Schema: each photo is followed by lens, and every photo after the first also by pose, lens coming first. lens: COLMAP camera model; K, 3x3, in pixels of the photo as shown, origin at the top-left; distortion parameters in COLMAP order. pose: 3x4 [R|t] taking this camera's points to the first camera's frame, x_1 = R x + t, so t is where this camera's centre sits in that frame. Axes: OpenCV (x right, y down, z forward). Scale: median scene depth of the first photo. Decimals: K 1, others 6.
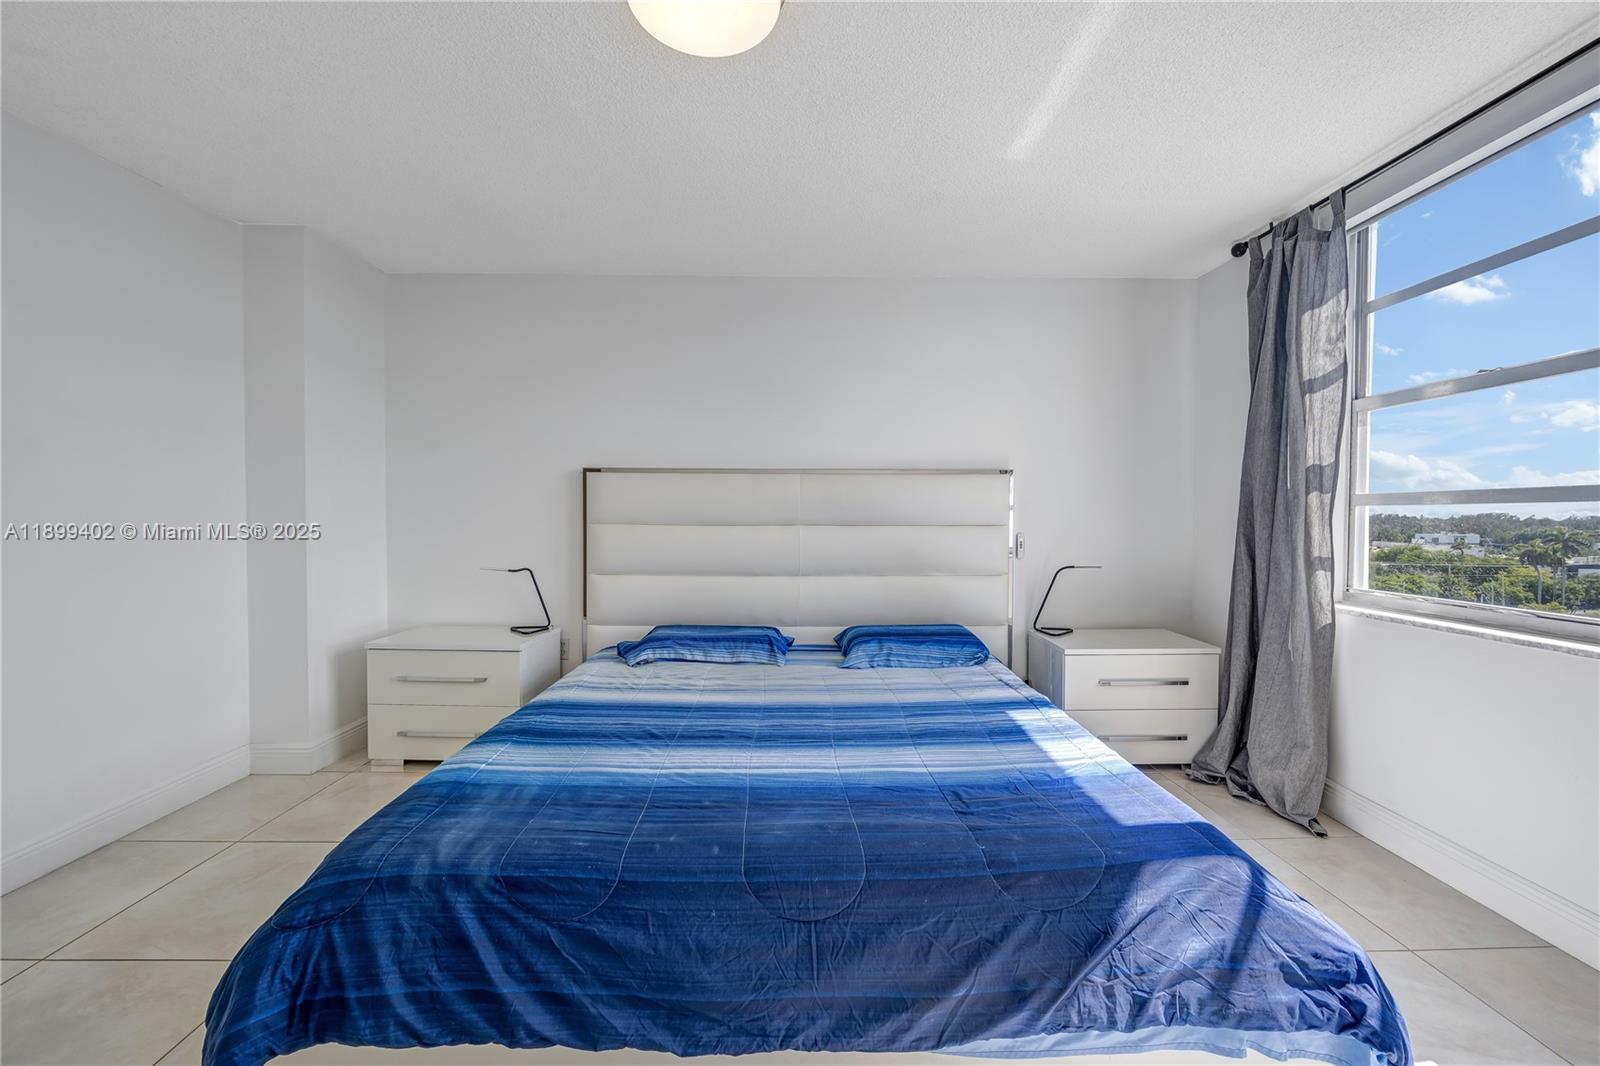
lens RADIAL K [[650.9, 0, 805.3], [0, 650.9, 518.8], [0, 0, 1]] dist [-0.002707, 0.000947]
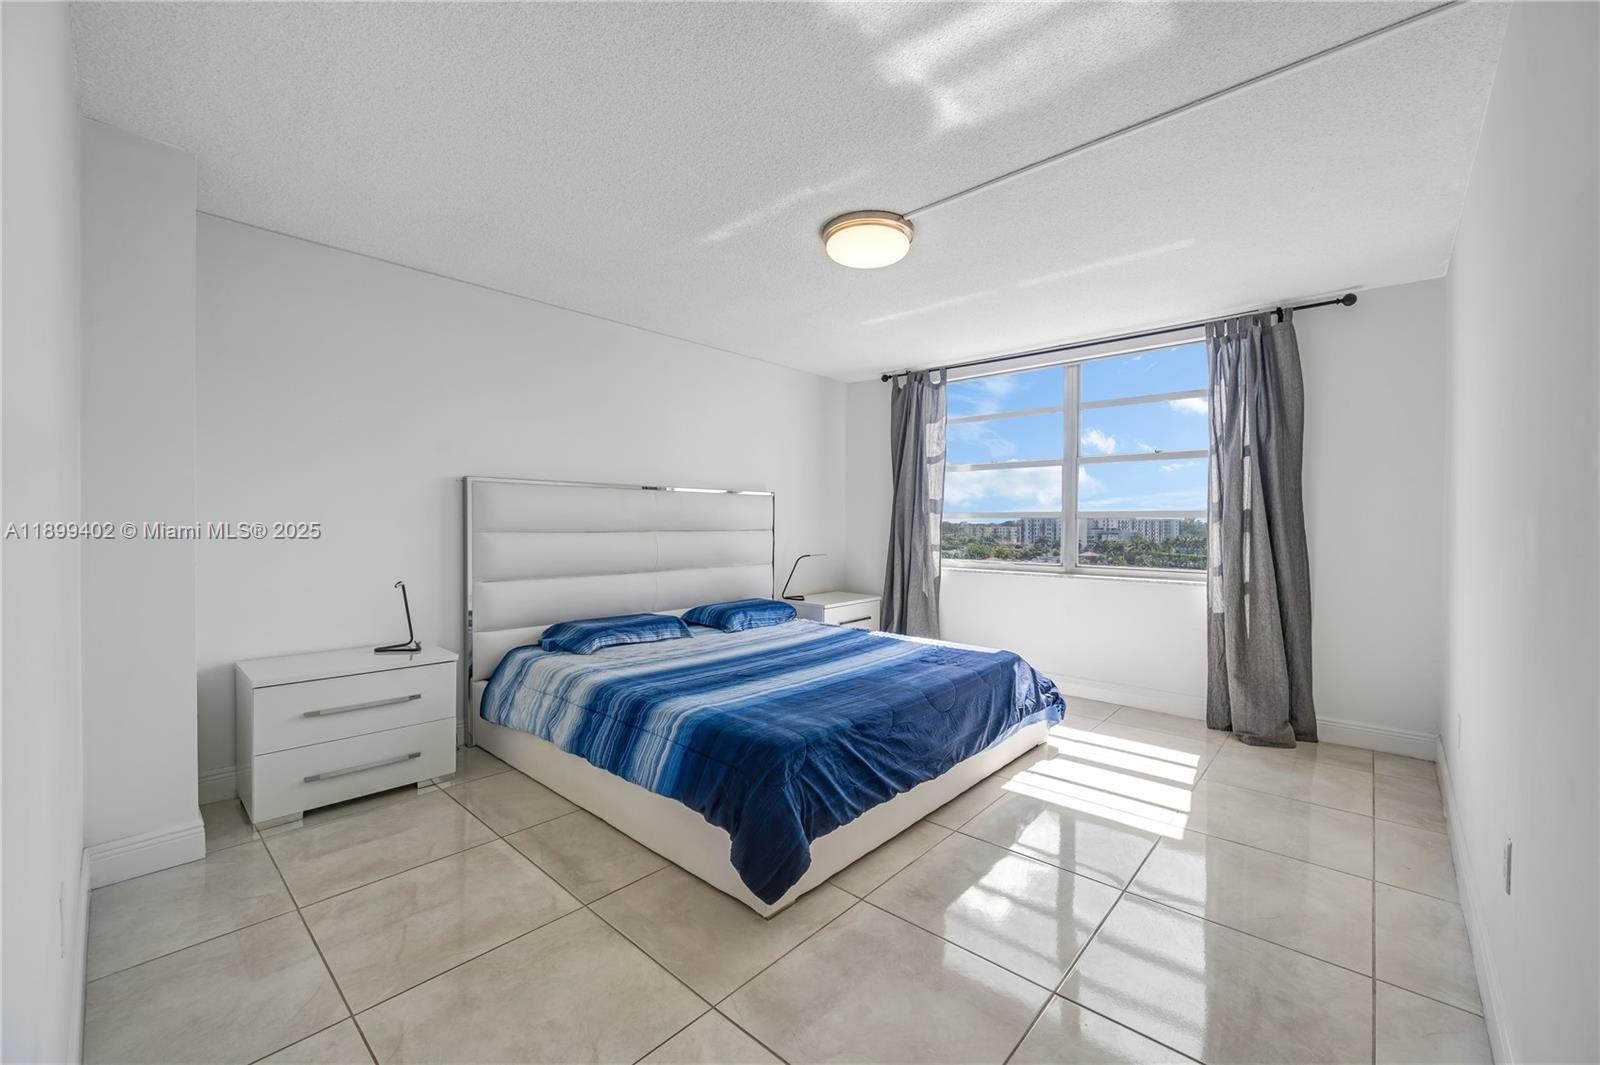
lens RADIAL K [[644.3, 0, 779.2], [0, 644.3, 525.4], [0, 0, 1]] dist [-0.008367, -0.000935]
pose [[0.691048, -0.003357, 0.722801, -0.971874], [0.003401, 0.999993, 0.001392, -0.004672], [-0.722801, 0.001496, 0.691055, -0.043421]]
